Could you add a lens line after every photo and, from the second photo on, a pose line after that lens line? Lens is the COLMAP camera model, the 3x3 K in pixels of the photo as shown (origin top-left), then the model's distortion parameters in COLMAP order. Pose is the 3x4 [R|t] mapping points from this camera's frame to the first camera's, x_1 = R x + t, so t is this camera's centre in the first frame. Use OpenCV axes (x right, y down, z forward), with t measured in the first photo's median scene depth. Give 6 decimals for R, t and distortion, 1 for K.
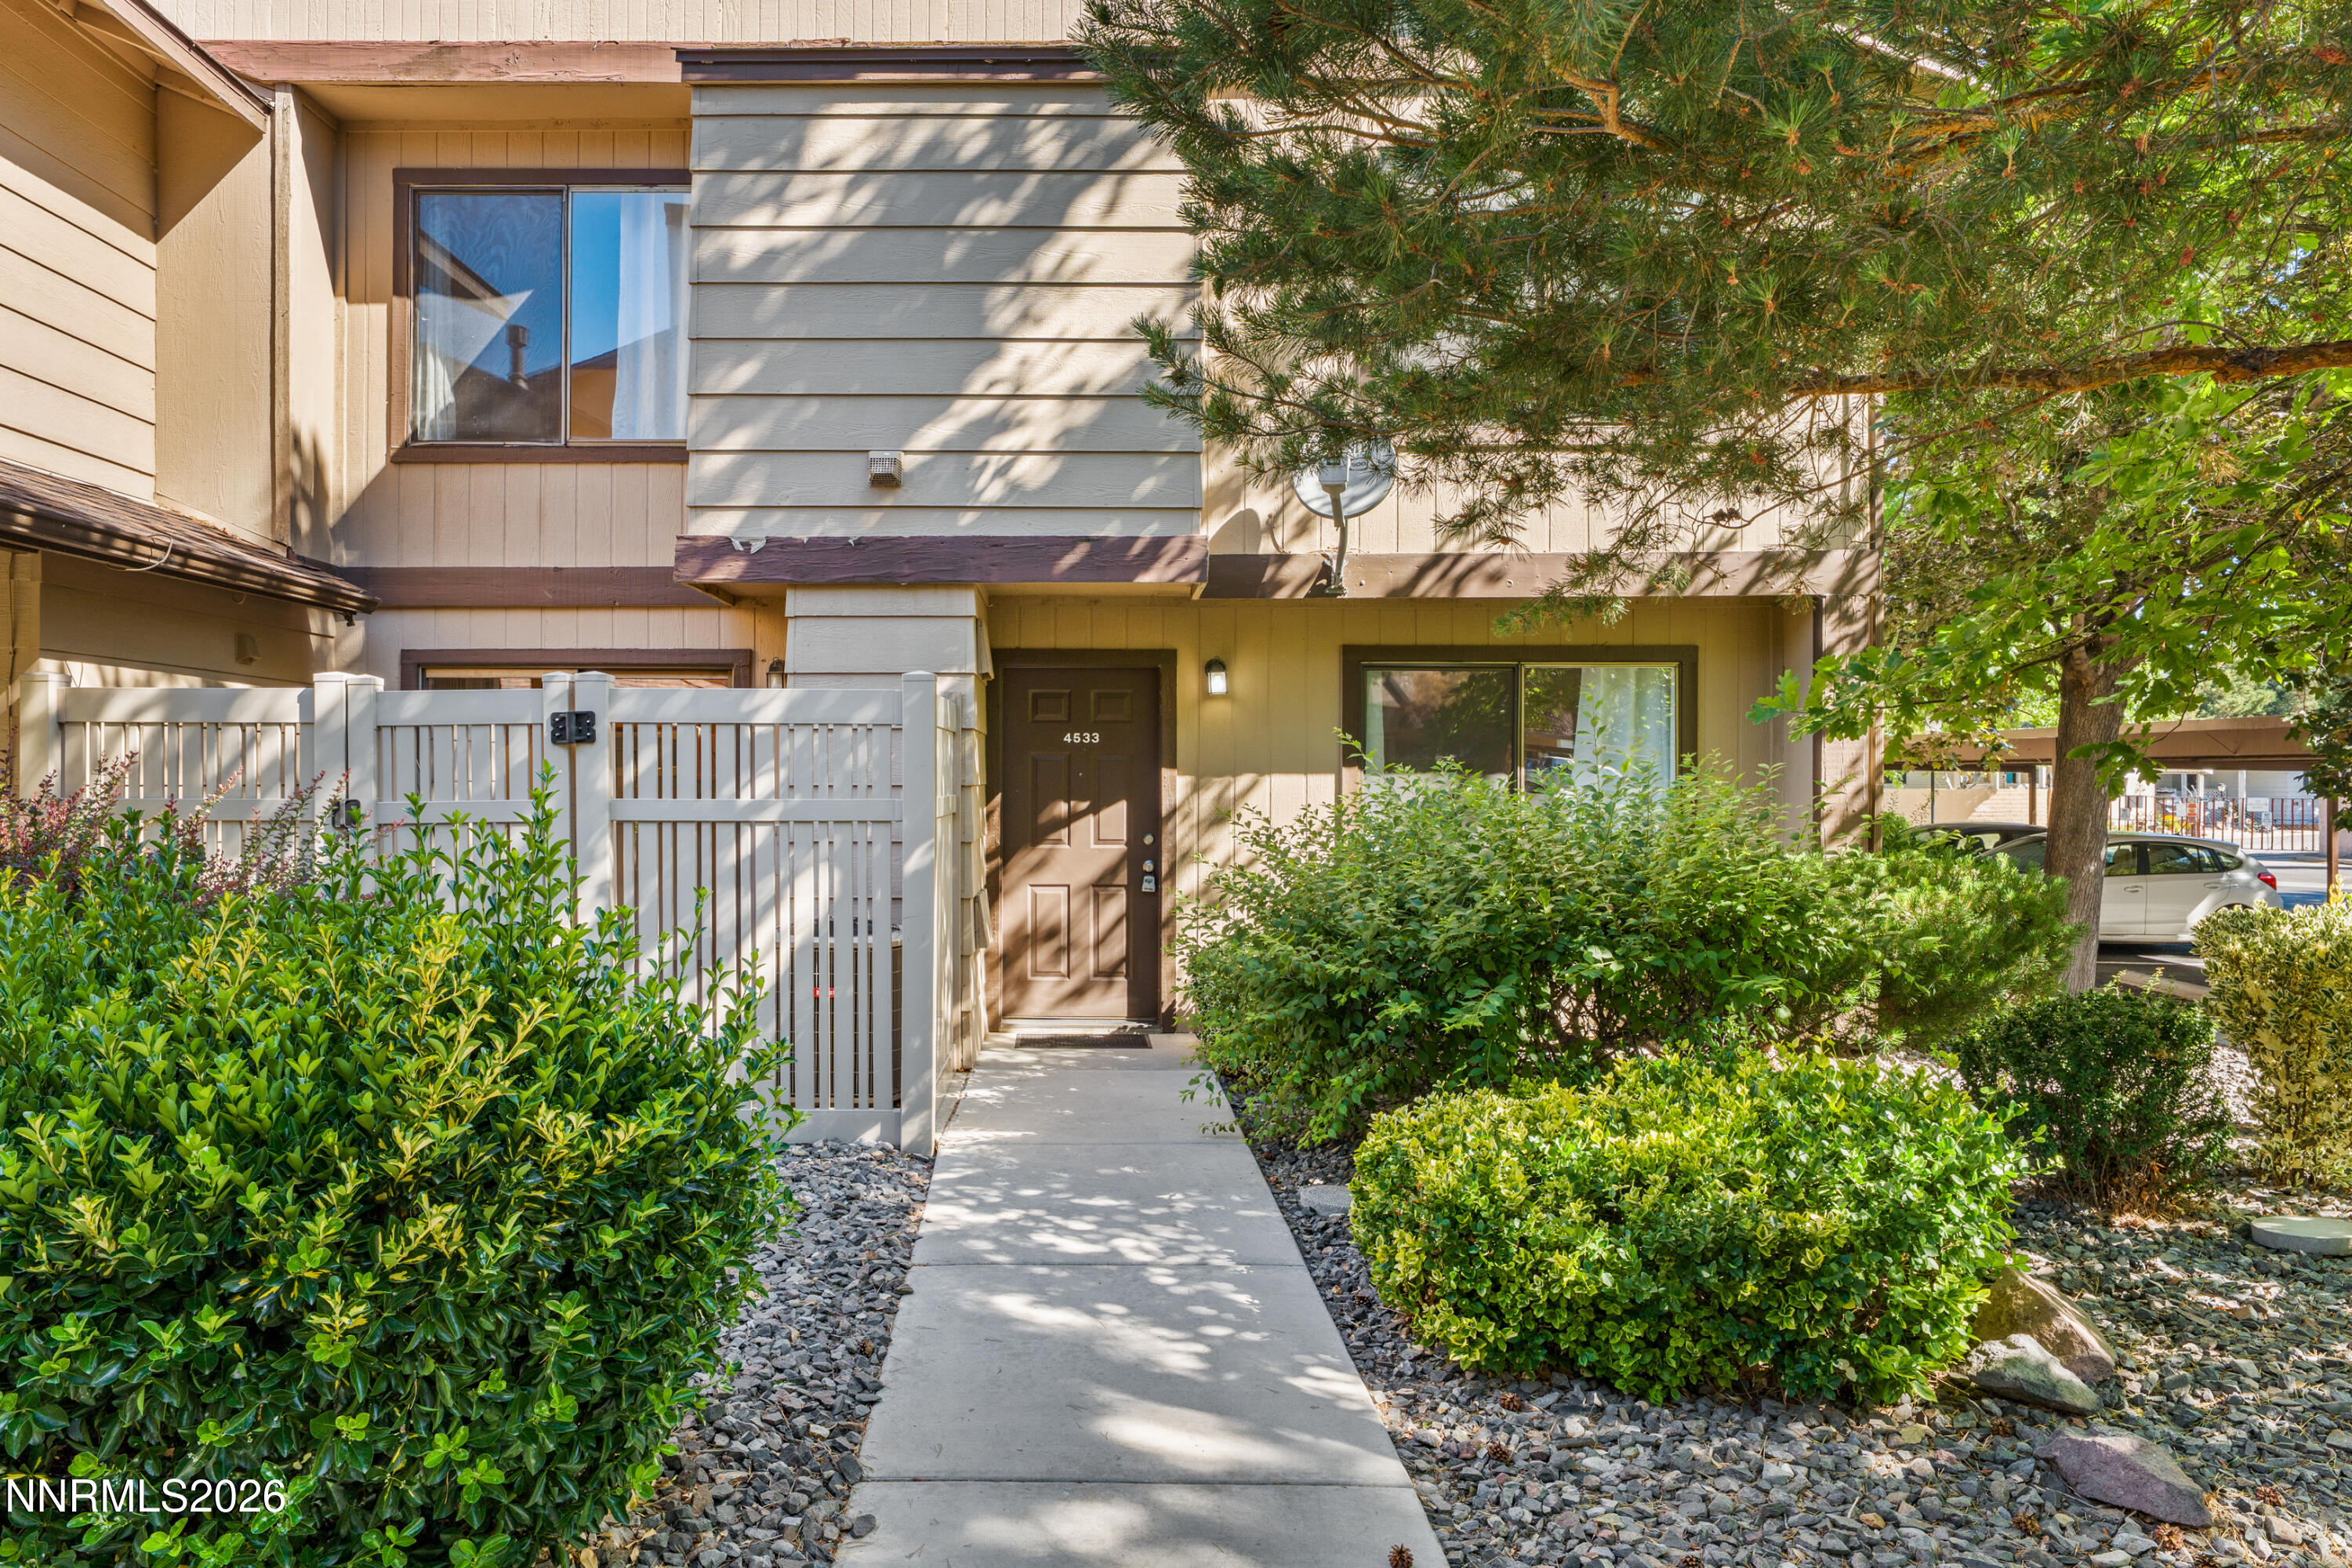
lens RADIAL K [[1446.1, 0, 1176.0], [0, 1446.1, 784.0], [0, 0, 1]] dist [0.028155, 0.000081]
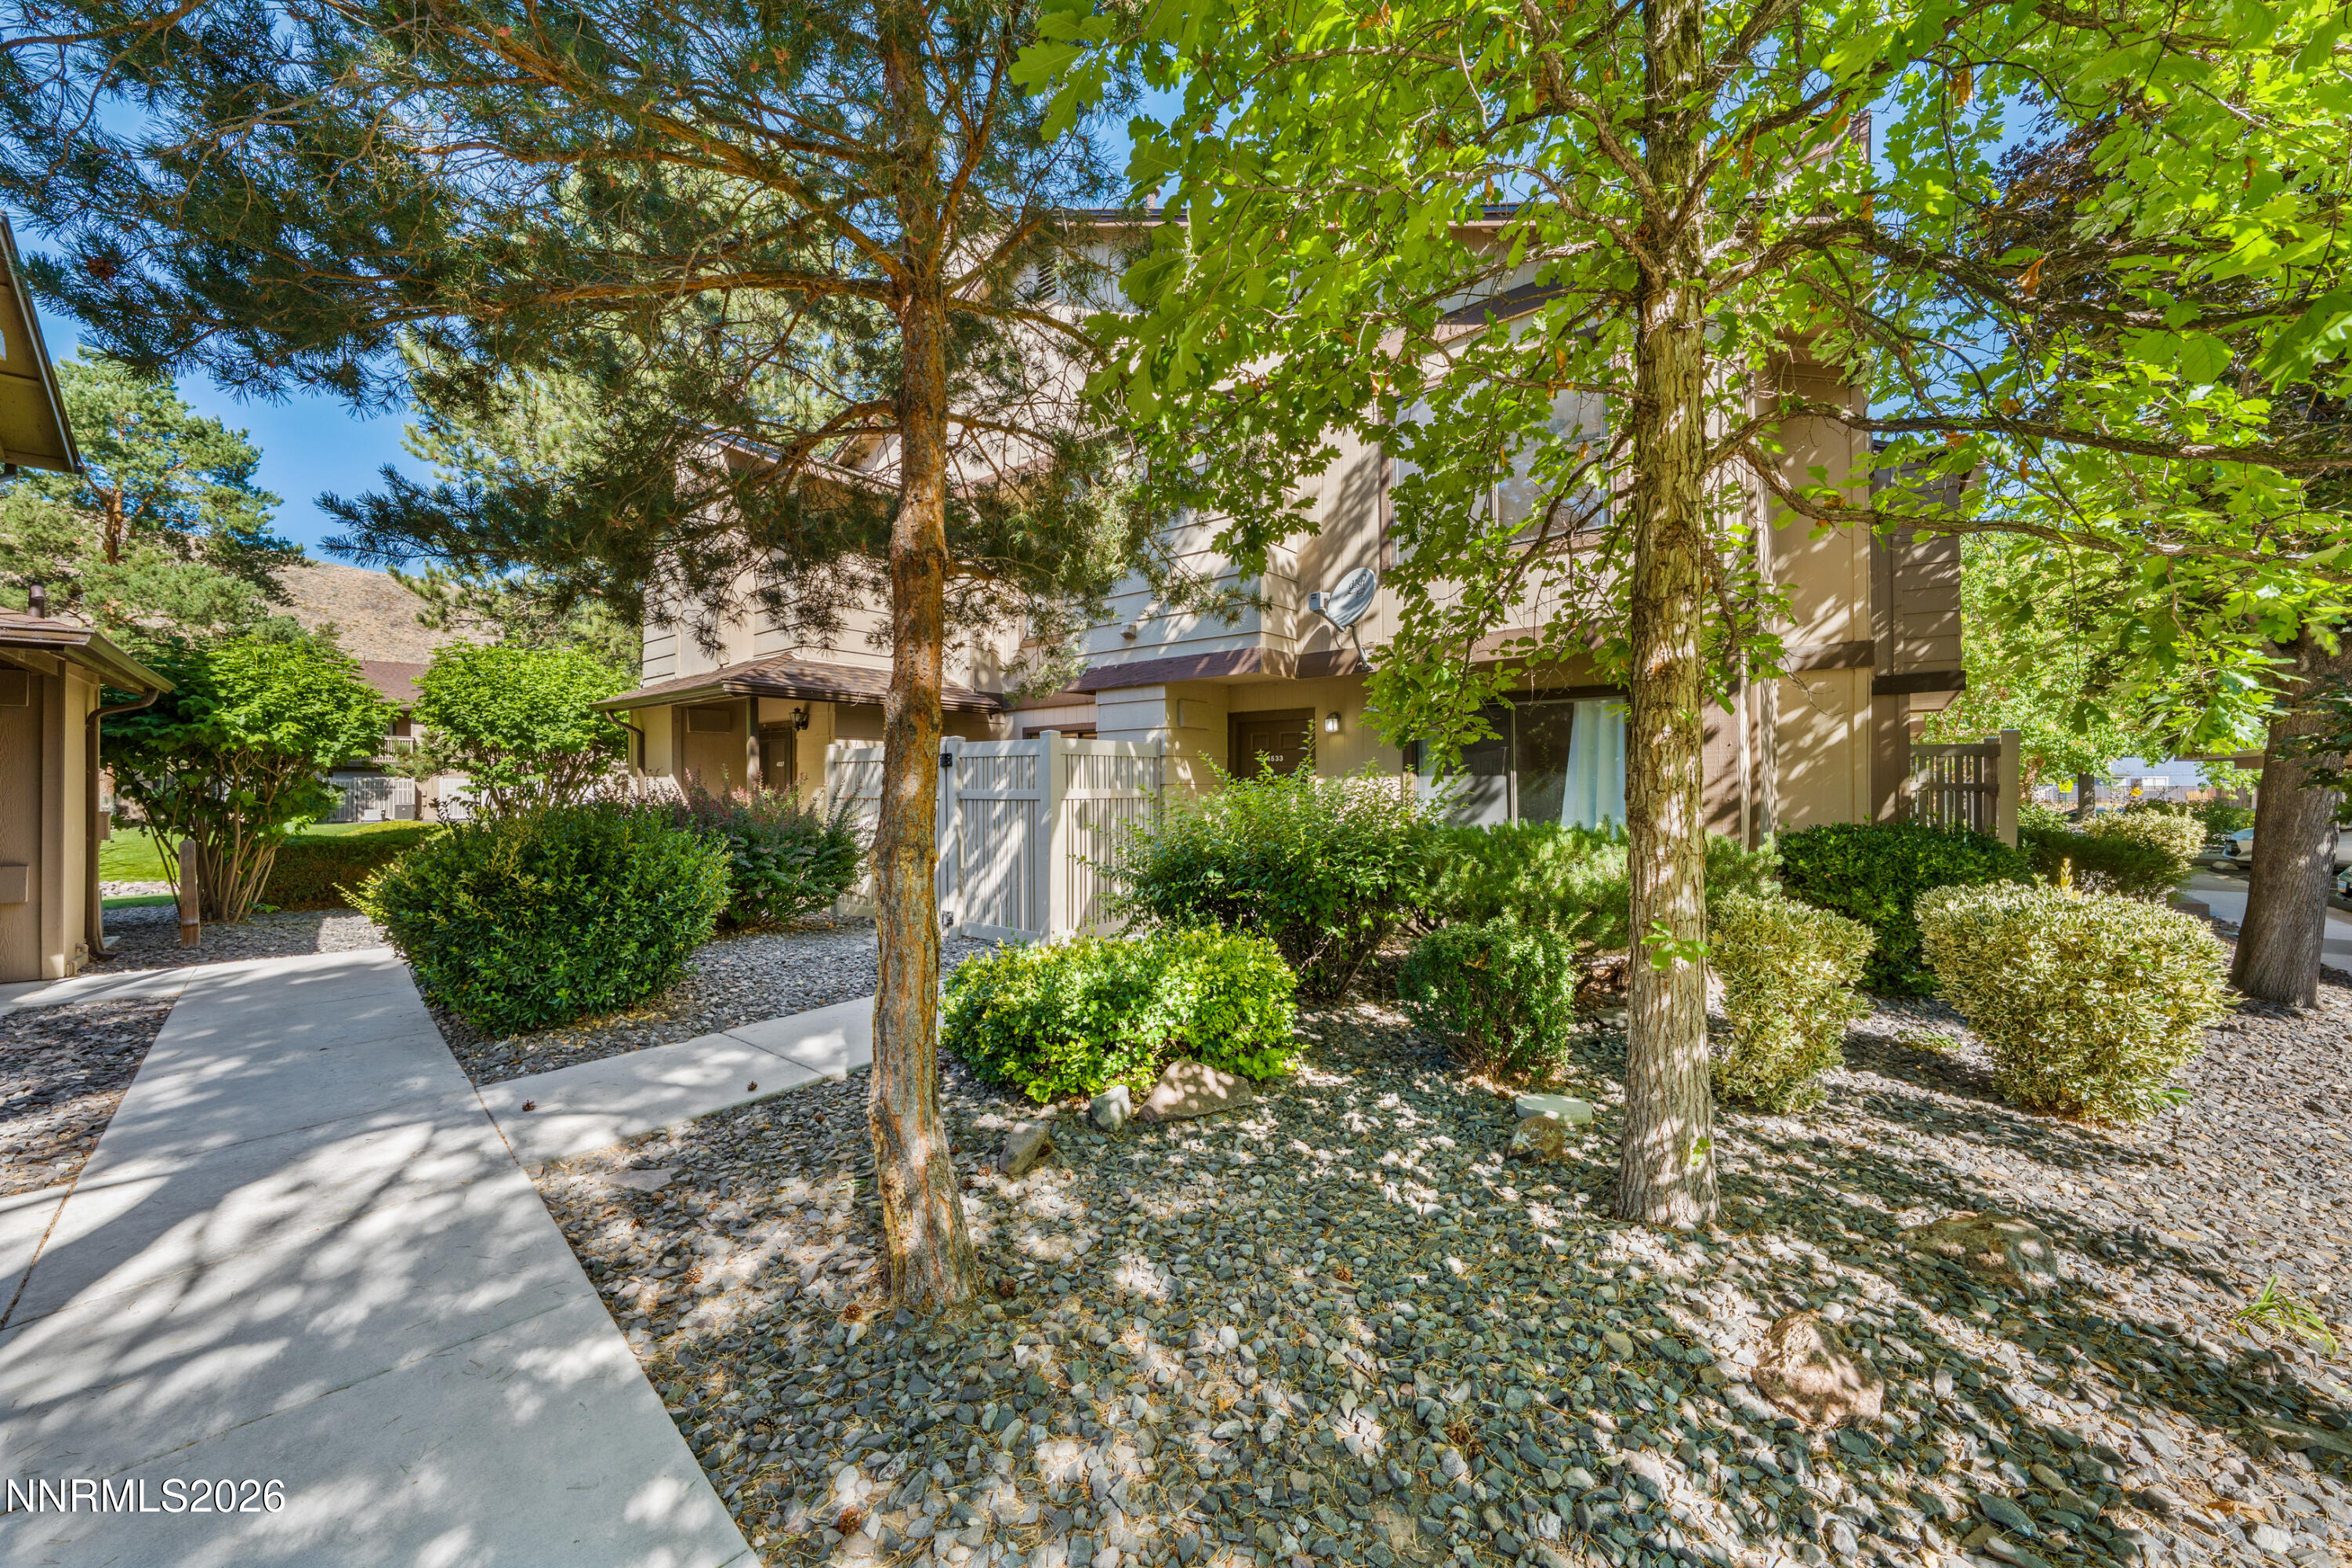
lens RADIAL K [[829.0, 0, 1171.8], [0, 829.0, 789.0], [0, 0, 1]] dist [-0.000385, 0.000070]
pose [[0.799106, -0.003427, -0.601180, 0.546141], [0.002693, 0.999994, -0.002122, 0.009021], [0.601184, 0.000077, 0.799111, 0.102823]]
